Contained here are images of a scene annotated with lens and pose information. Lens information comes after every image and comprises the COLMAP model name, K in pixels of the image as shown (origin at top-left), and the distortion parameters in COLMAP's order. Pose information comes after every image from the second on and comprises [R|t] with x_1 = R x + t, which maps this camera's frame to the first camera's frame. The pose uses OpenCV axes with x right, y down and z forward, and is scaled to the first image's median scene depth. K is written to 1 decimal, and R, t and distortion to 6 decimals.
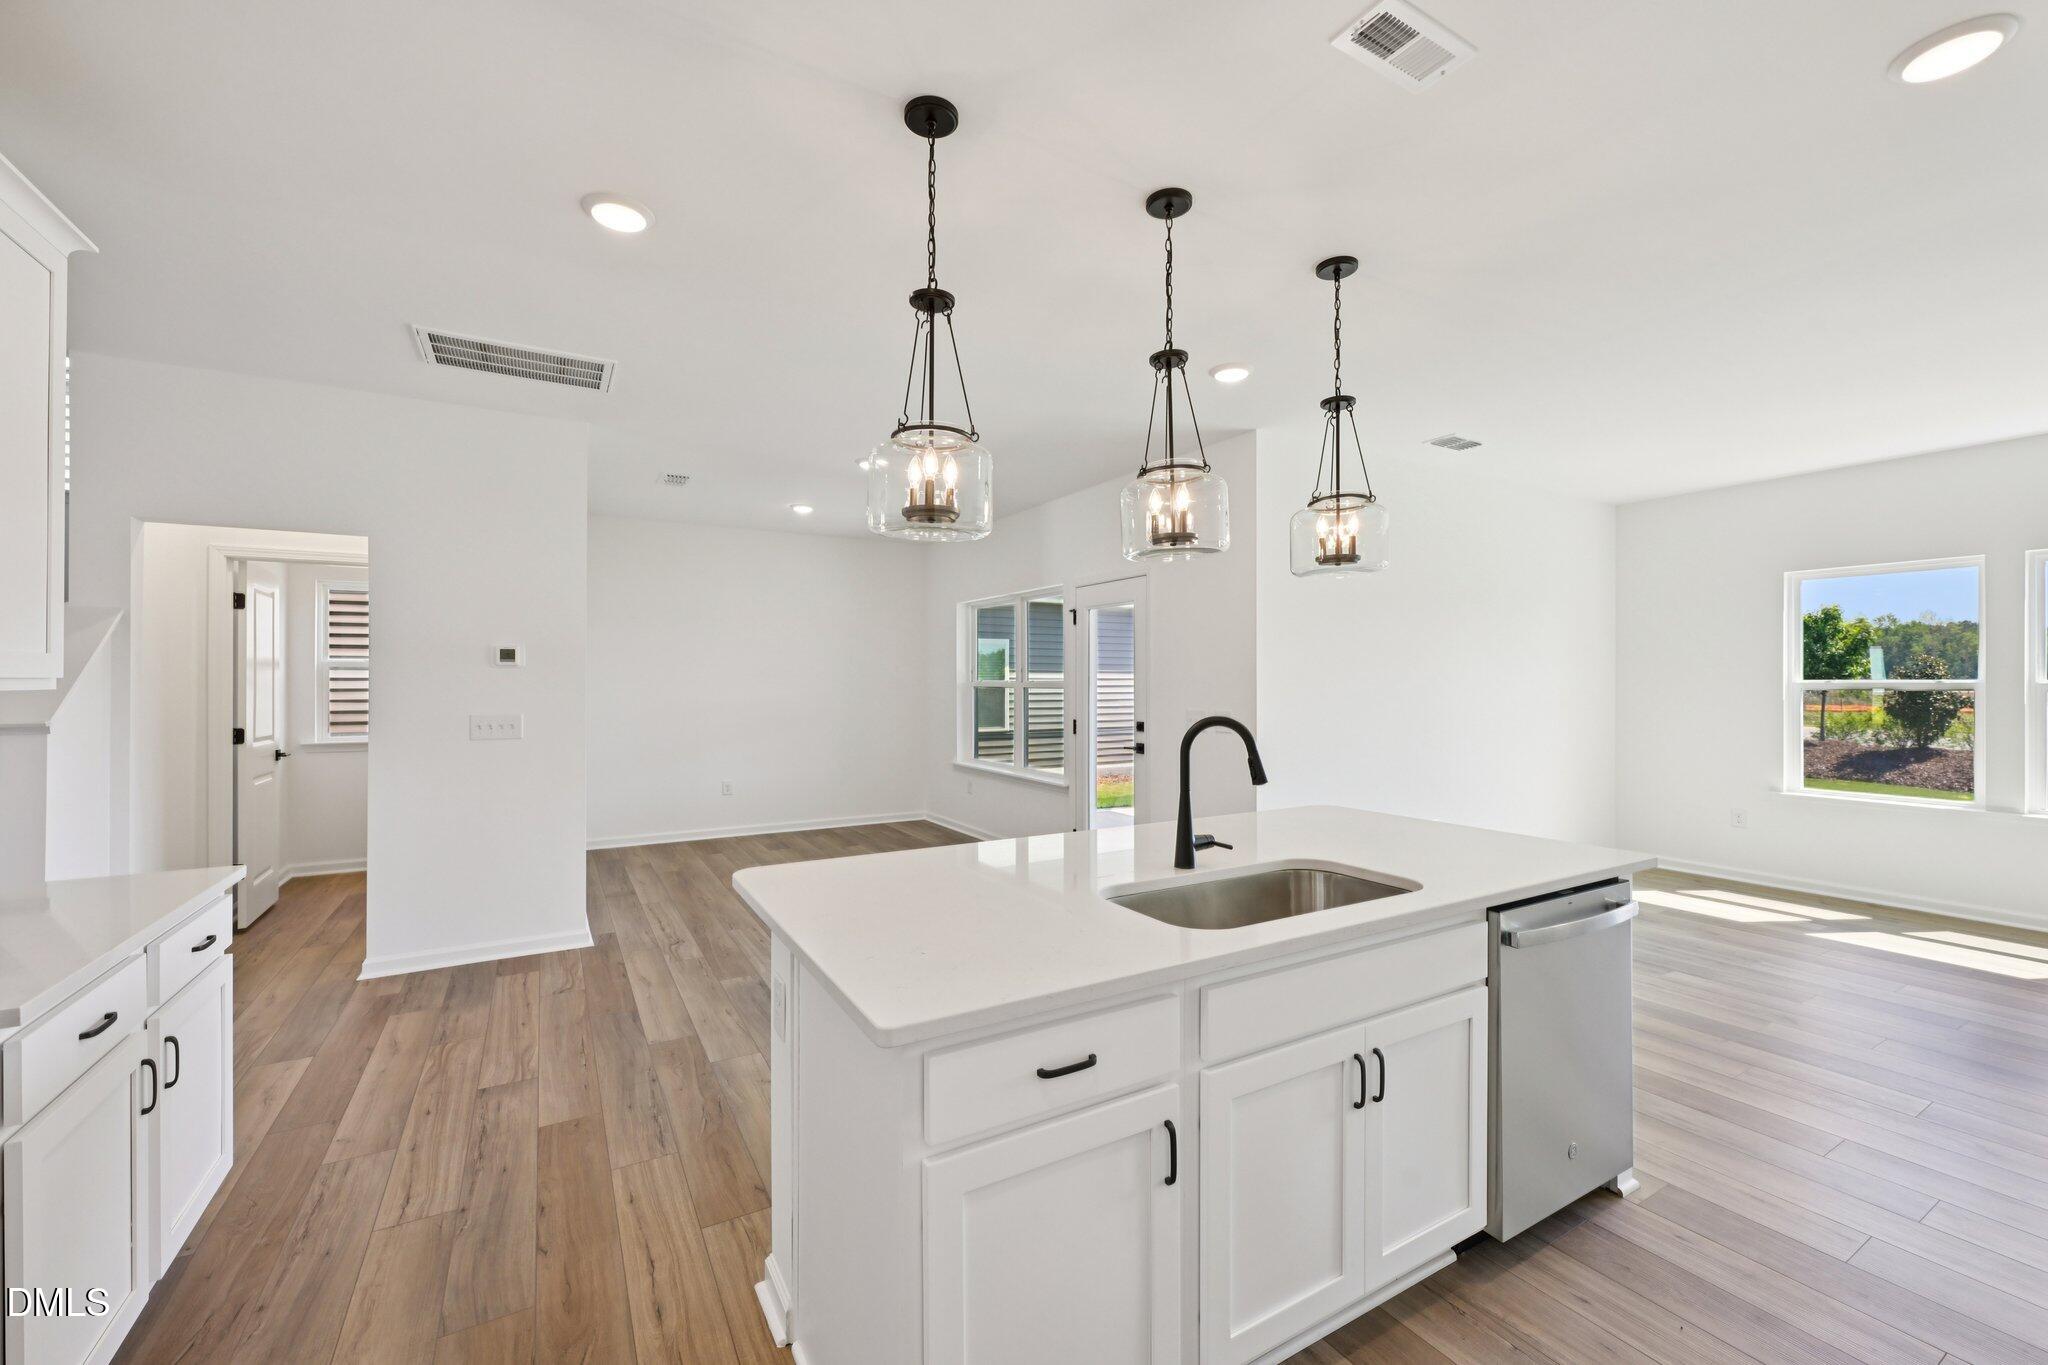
lens RADIAL K [[819.3, 0, 1017.8], [0, 819.3, 684.7], [0, 0, 1]] dist [-0.000387, -0.000294]
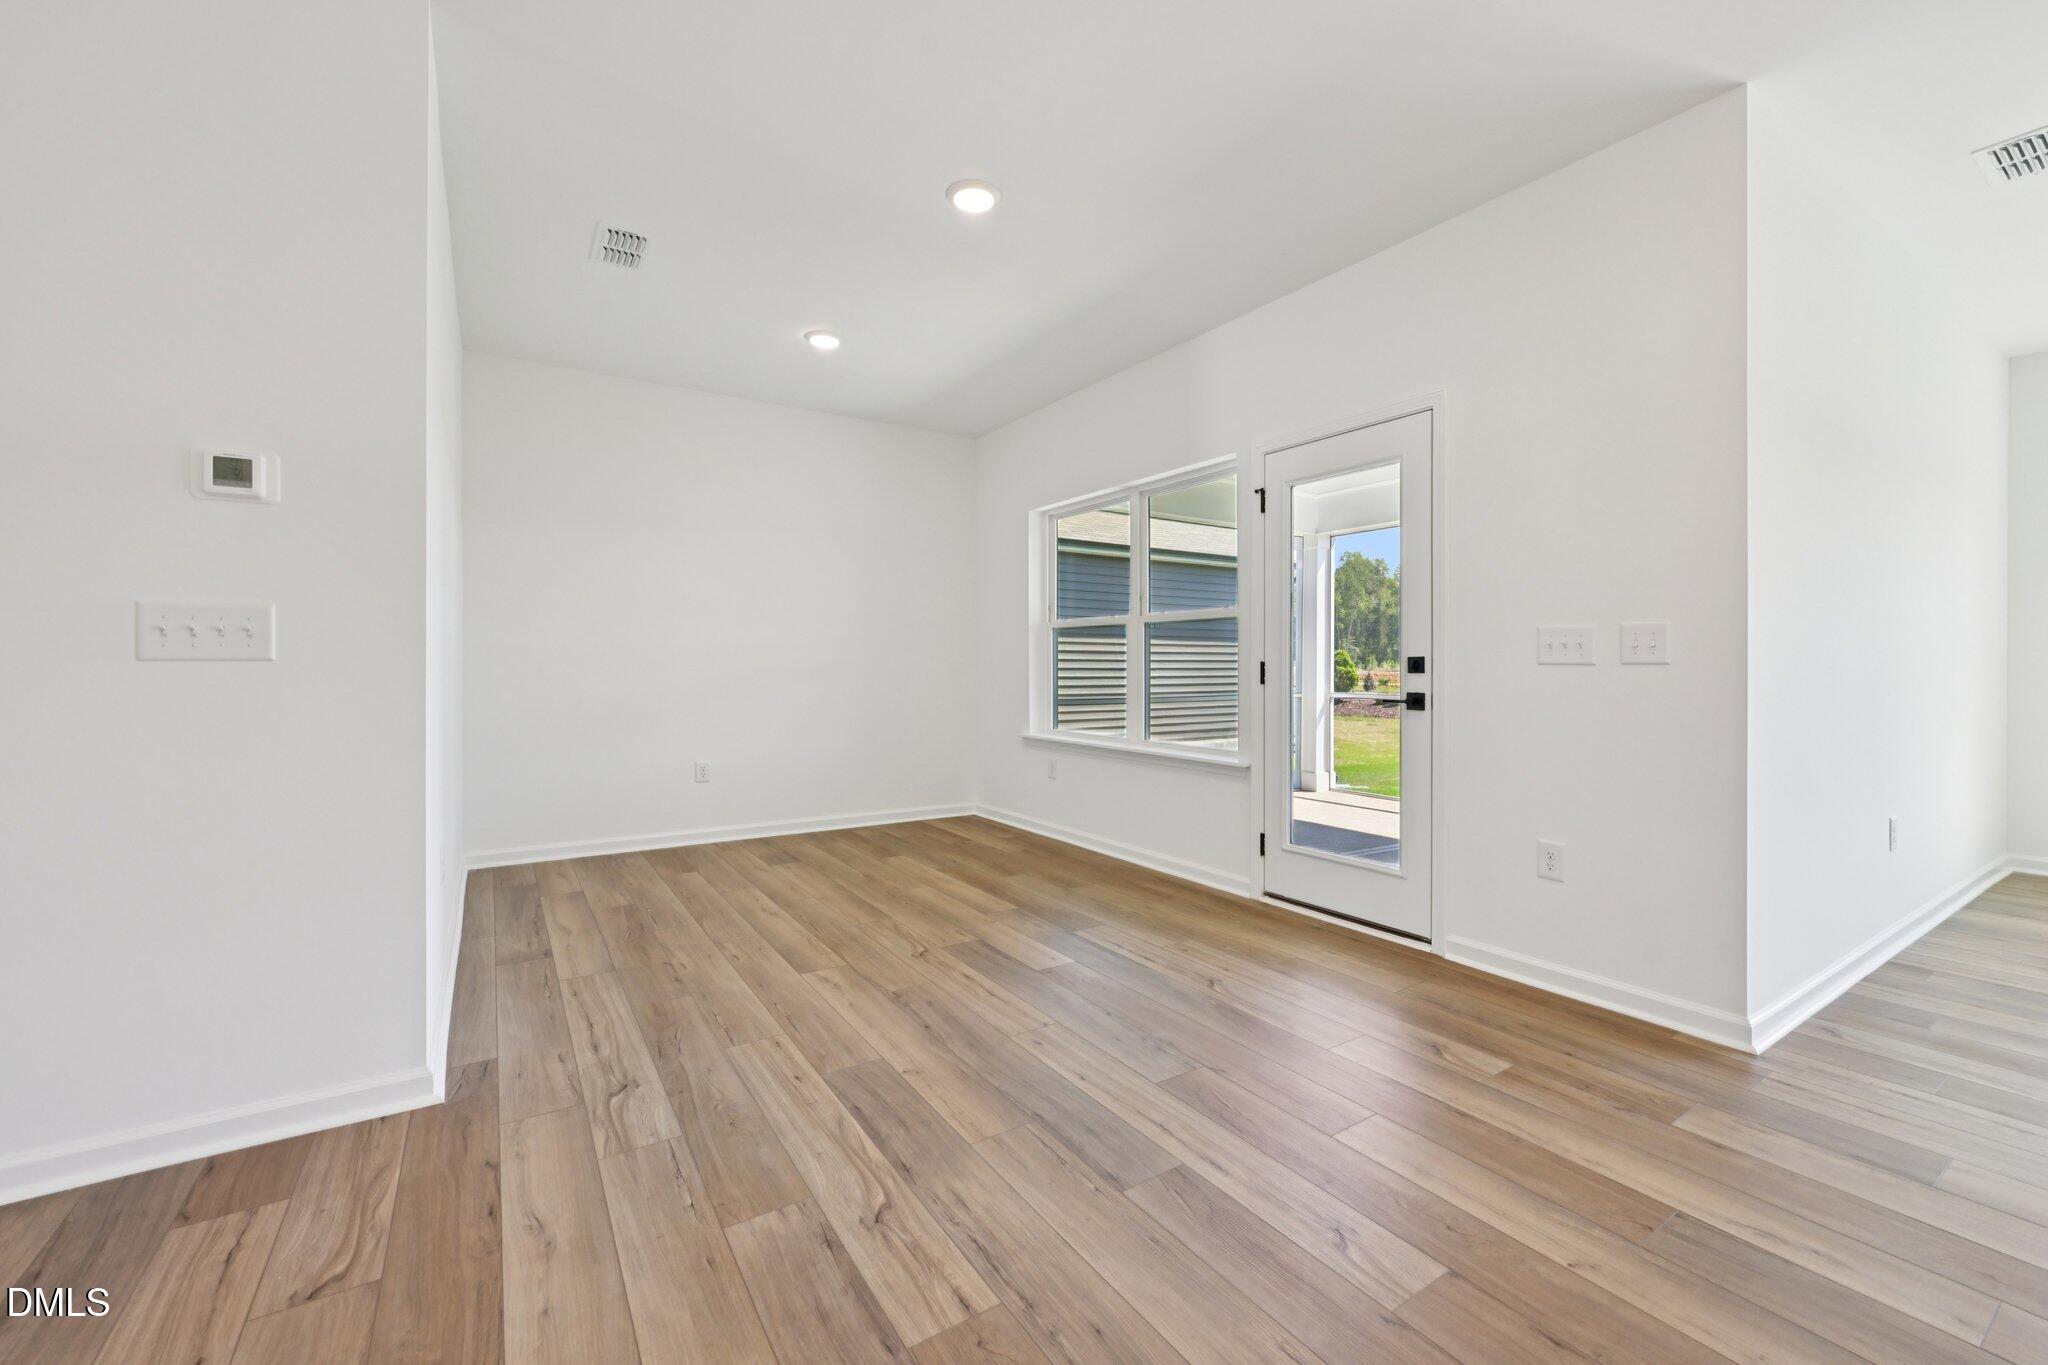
lens RADIAL K [[819.3, 0, 1020.6], [0, 819.3, 671.2], [0, 0, 1]] dist [-0.000387, -0.000294]
pose [[0.998772, 0.000813, 0.049539, -0.232771], [-0.000892, 0.999998, 0.001557, 0.076396], [-0.049538, -0.001599, 0.998771, 0.573090]]
